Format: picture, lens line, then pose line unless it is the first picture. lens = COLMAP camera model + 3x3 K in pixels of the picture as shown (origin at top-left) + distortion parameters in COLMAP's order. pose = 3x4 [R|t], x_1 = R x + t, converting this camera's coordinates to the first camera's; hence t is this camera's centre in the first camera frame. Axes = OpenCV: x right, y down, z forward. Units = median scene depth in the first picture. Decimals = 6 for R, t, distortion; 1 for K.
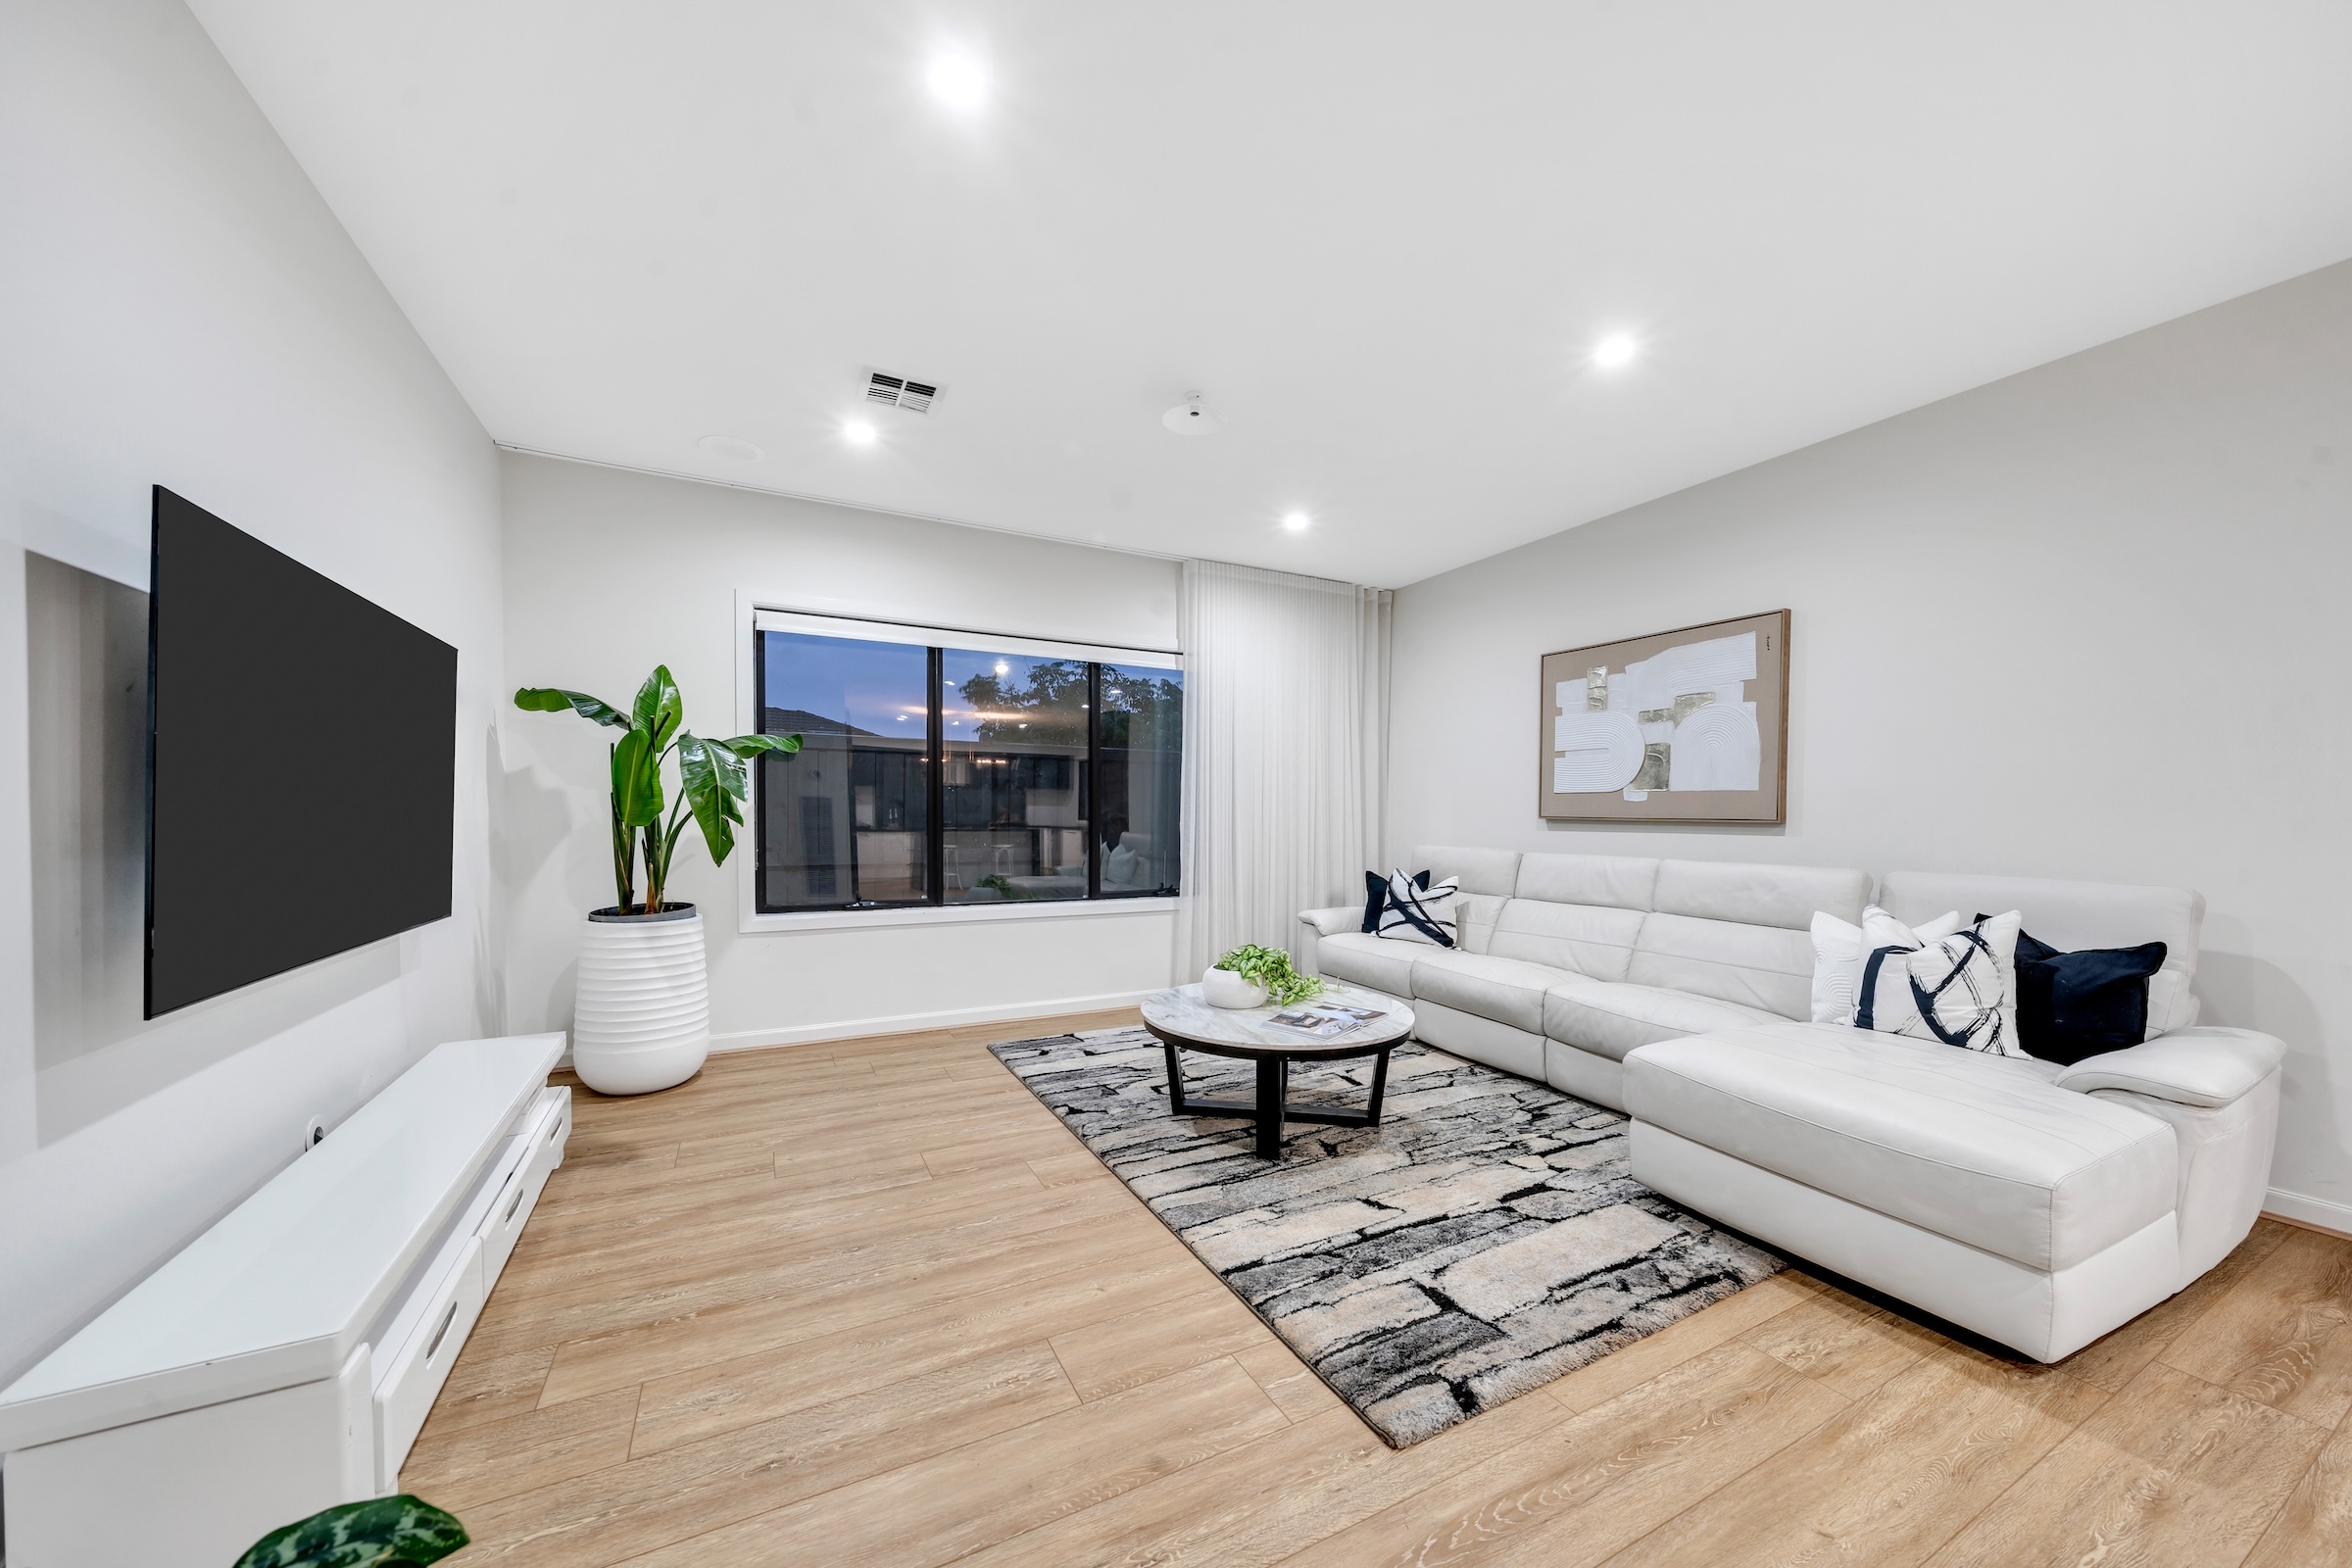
lens RADIAL K [[833.3, 0, 1177.6], [0, 833.3, 824.3], [0, 0, 1]] dist [-0.002012, -0.000049]
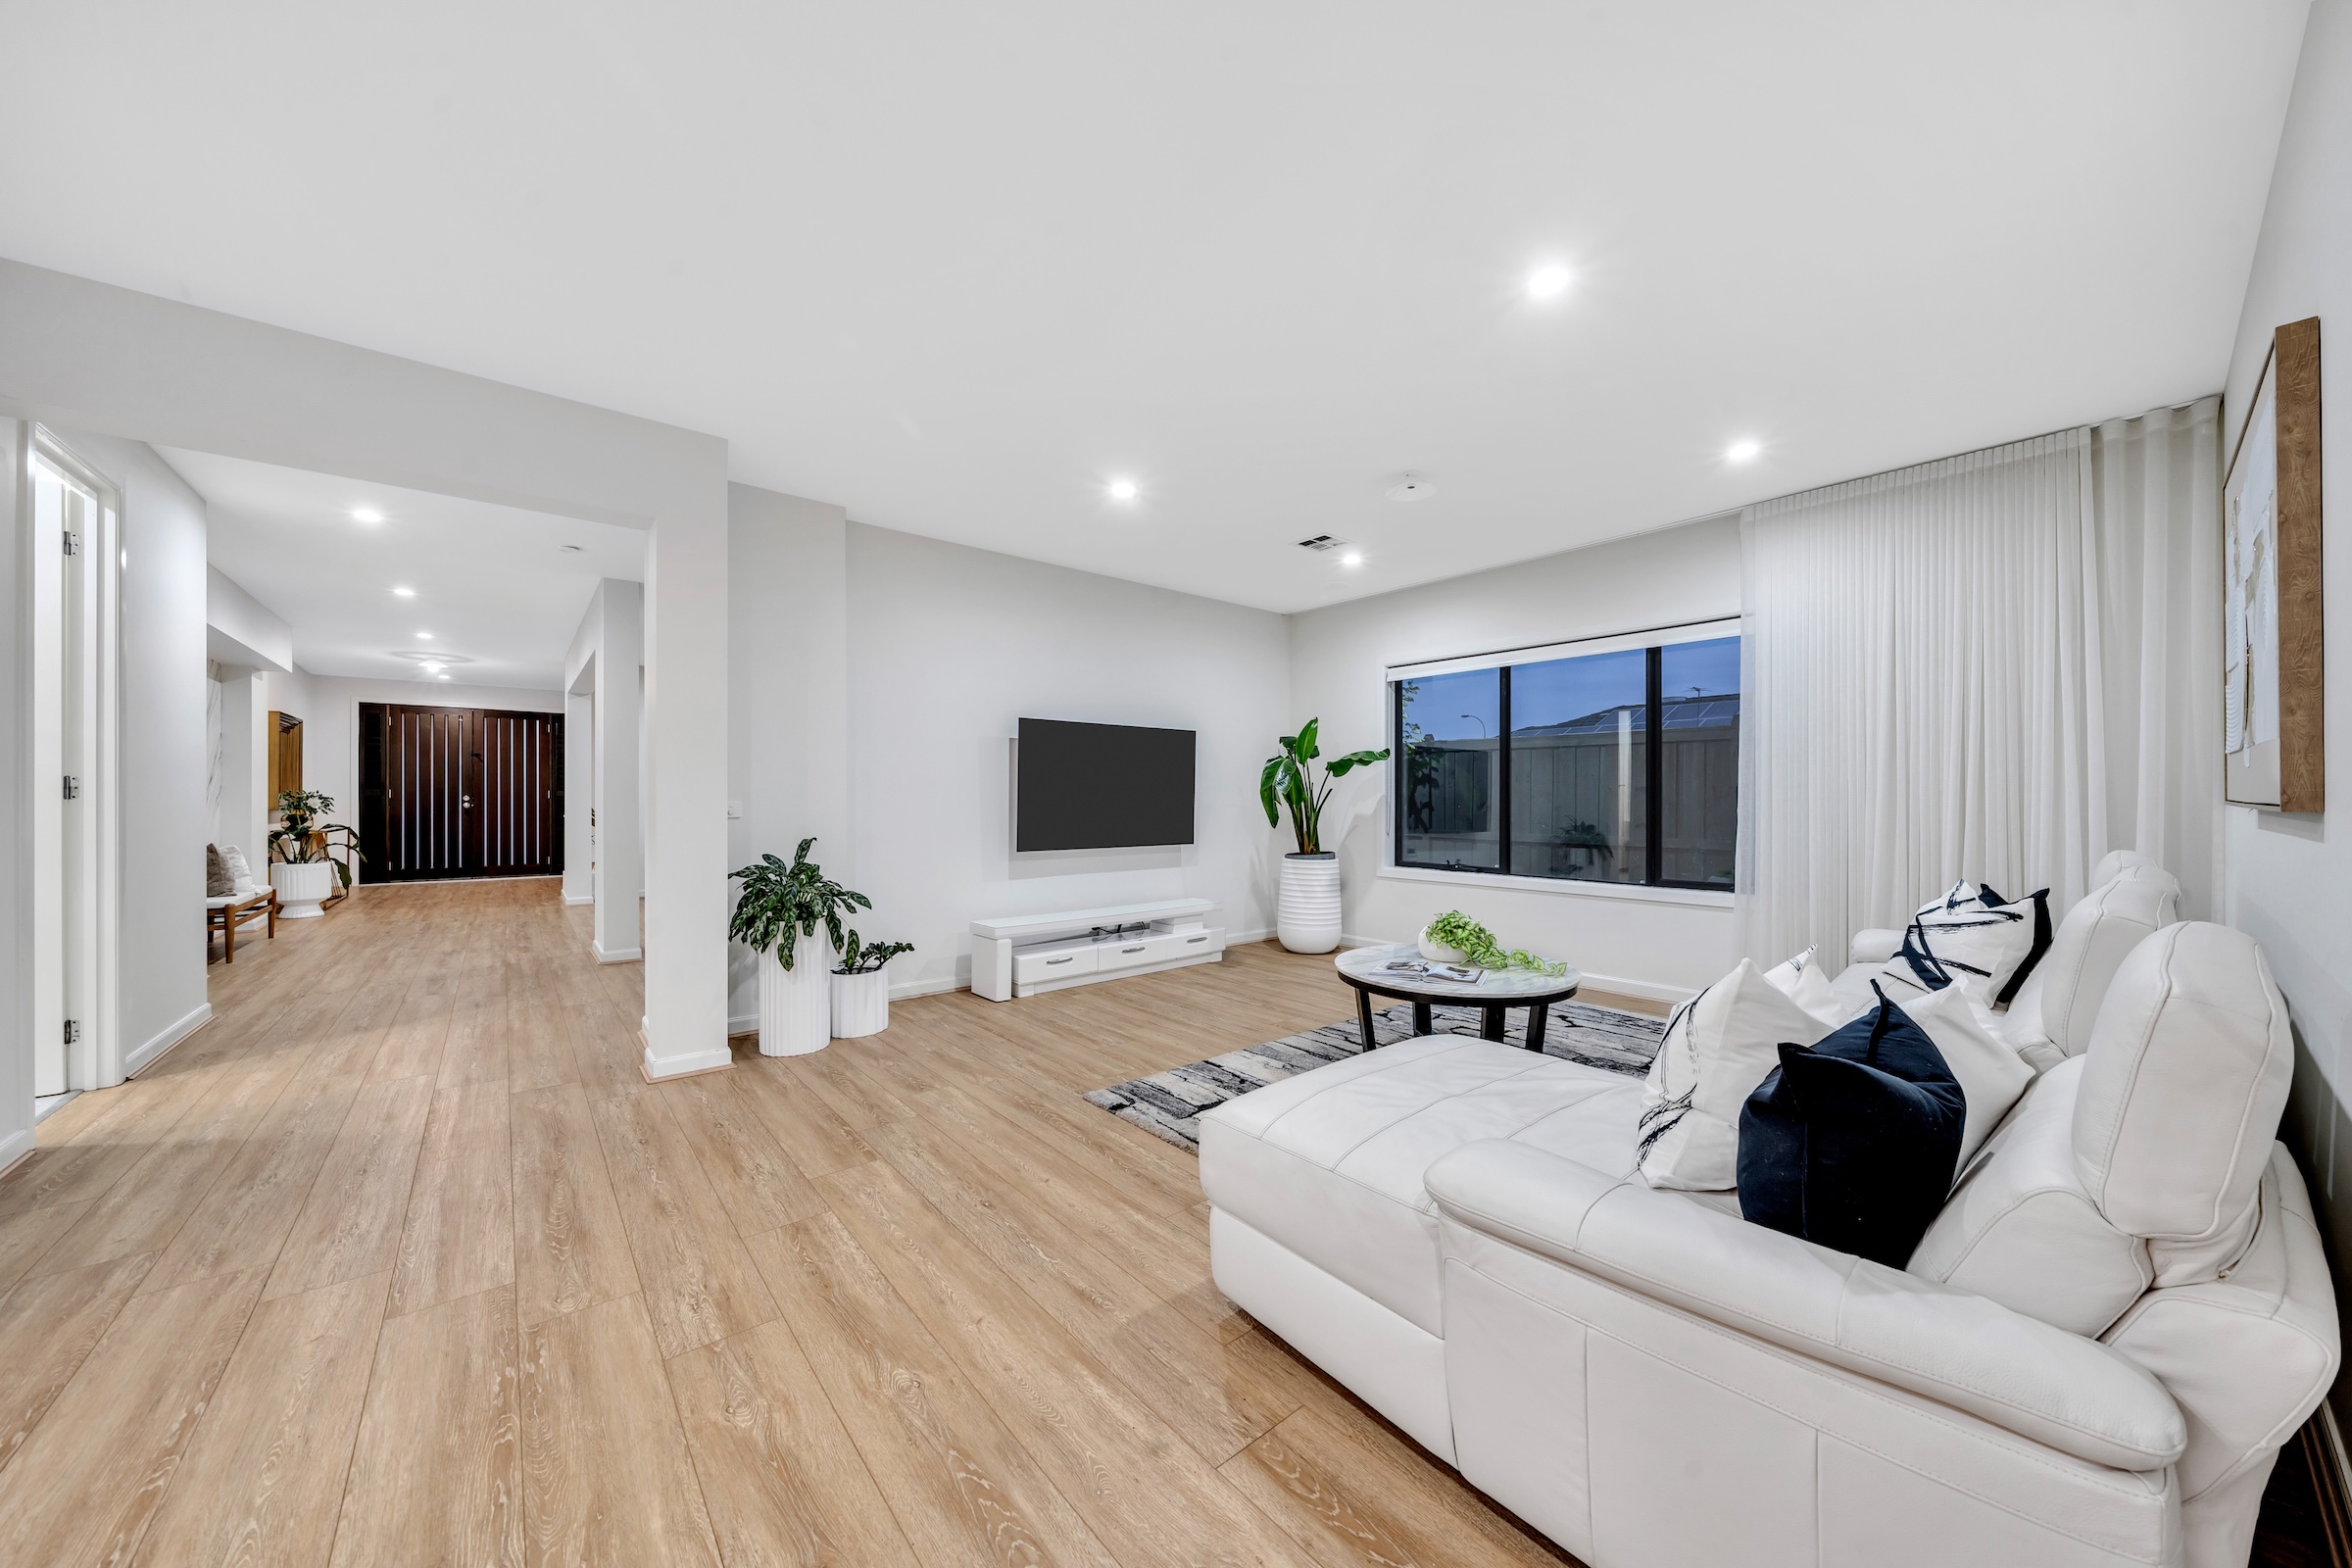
lens RADIAL K [[804.7, 0, 1175.8], [0, 804.7, 800.5], [0, 0, 1]] dist [-0.001407, -0.000074]
pose [[0.214761, -0.005405, -0.976652, 1.404529], [-0.011865, 0.999896, -0.008142, 0.005291], [0.976595, 0.013336, 0.214674, 0.474256]]
